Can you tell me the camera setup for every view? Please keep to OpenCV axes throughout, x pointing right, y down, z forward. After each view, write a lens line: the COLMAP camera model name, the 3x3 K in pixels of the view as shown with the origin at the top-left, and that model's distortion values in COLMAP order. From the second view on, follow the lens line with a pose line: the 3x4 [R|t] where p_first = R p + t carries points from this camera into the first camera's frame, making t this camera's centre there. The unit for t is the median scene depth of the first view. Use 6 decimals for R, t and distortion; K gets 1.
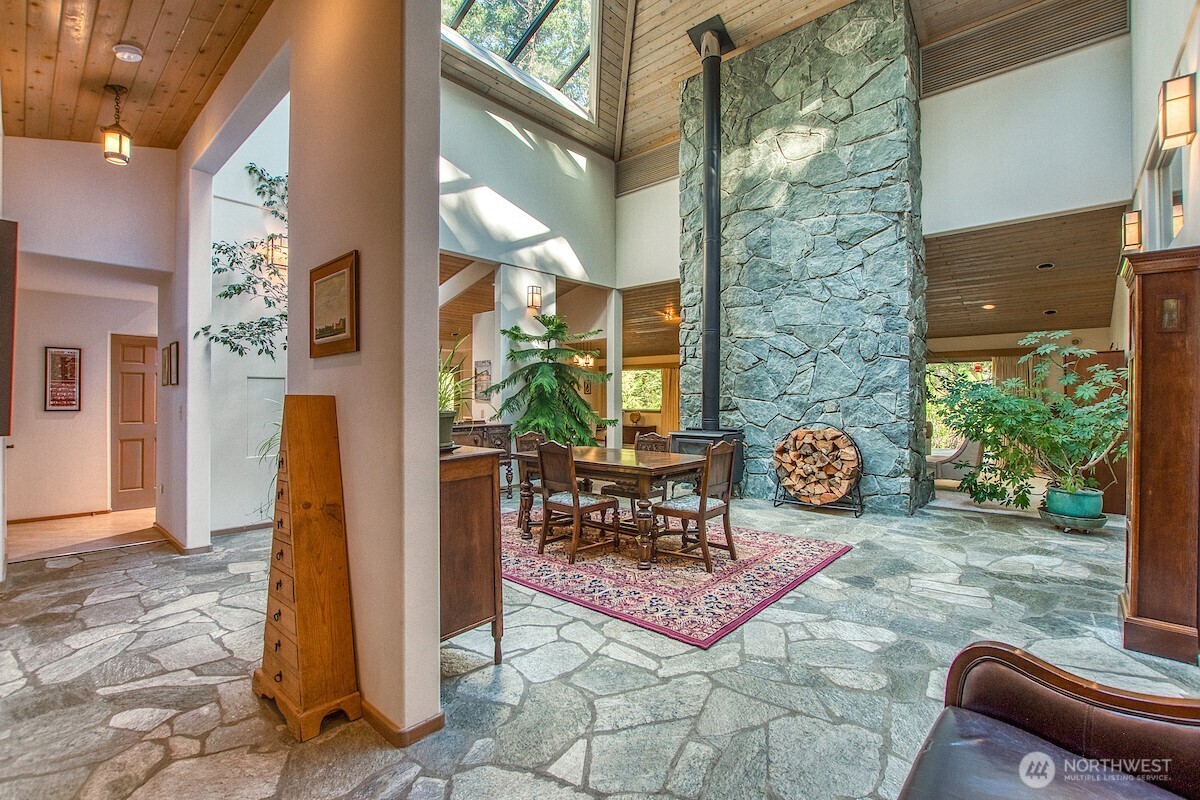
lens RADIAL K [[531.2, 0, 595.1], [0, 531.2, 397.1], [0, 0, 1]] dist [-0.021849, 0.003999]
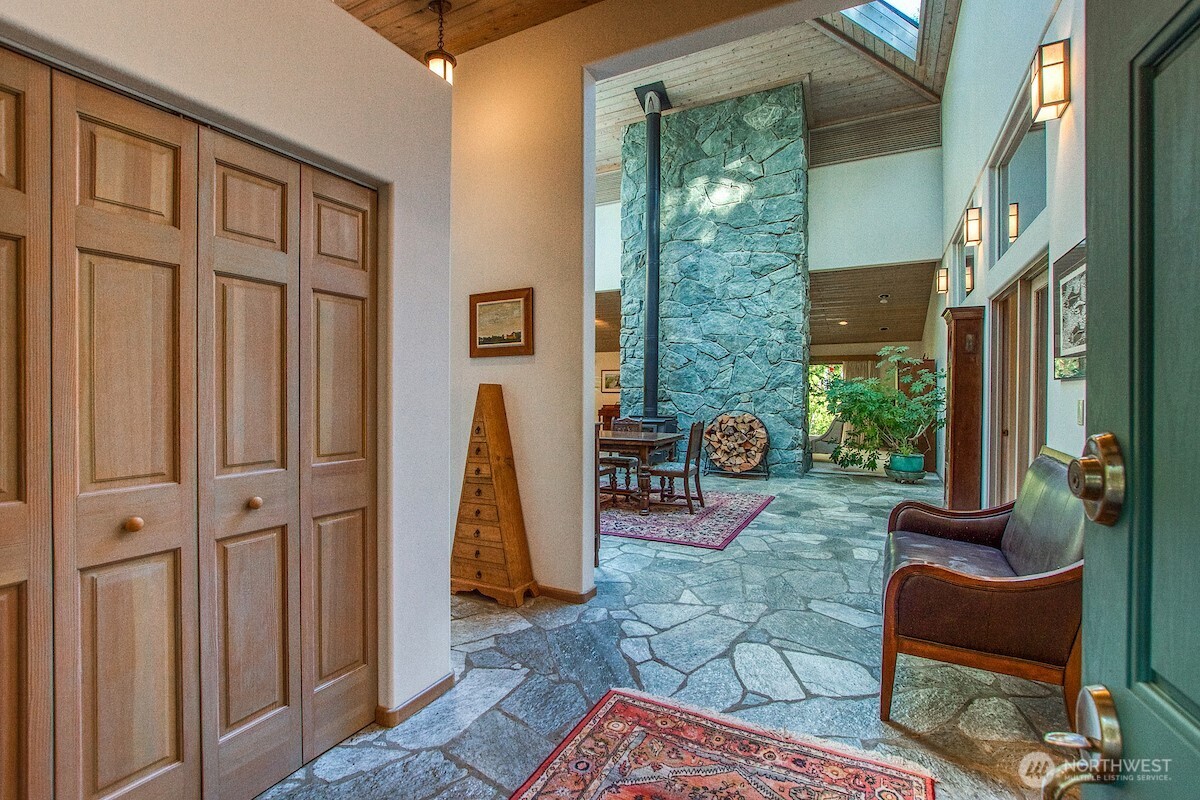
lens RADIAL K [[531.2, 0, 586.5], [0, 531.2, 395.5], [0, 0, 1]] dist [-0.021849, 0.003999]
pose [[0.973830, 0.003966, 0.227241, -0.241230], [-0.005322, 0.999971, 0.005355, 0.007386], [-0.227213, -0.006424, 0.973824, -0.191467]]
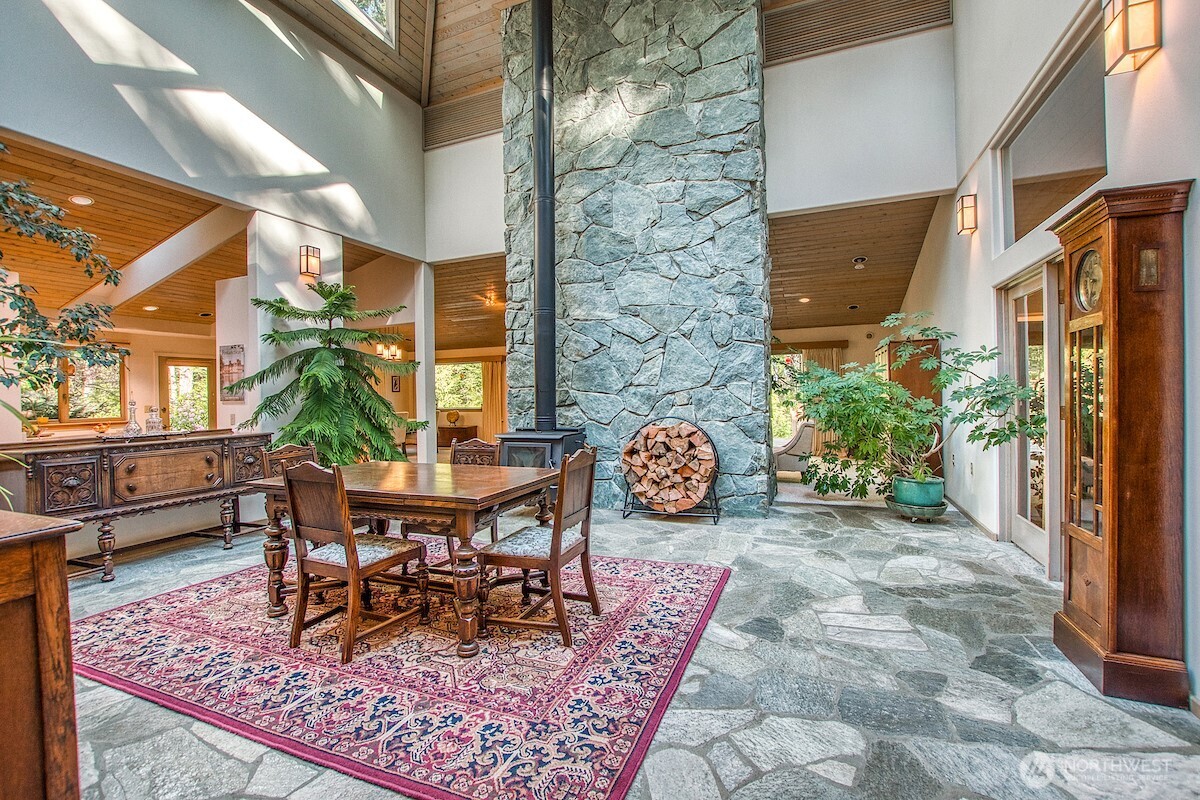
lens RADIAL K [[531.2, 0, 603.3], [0, 531.2, 394.5], [0, 0, 1]] dist [-0.021849, 0.003999]
pose [[0.938654, -0.016773, 0.344453, 0.020681], [0.016994, 0.999853, 0.002379, 0.006771], [-0.344442, 0.003621, 0.938801, 0.226722]]
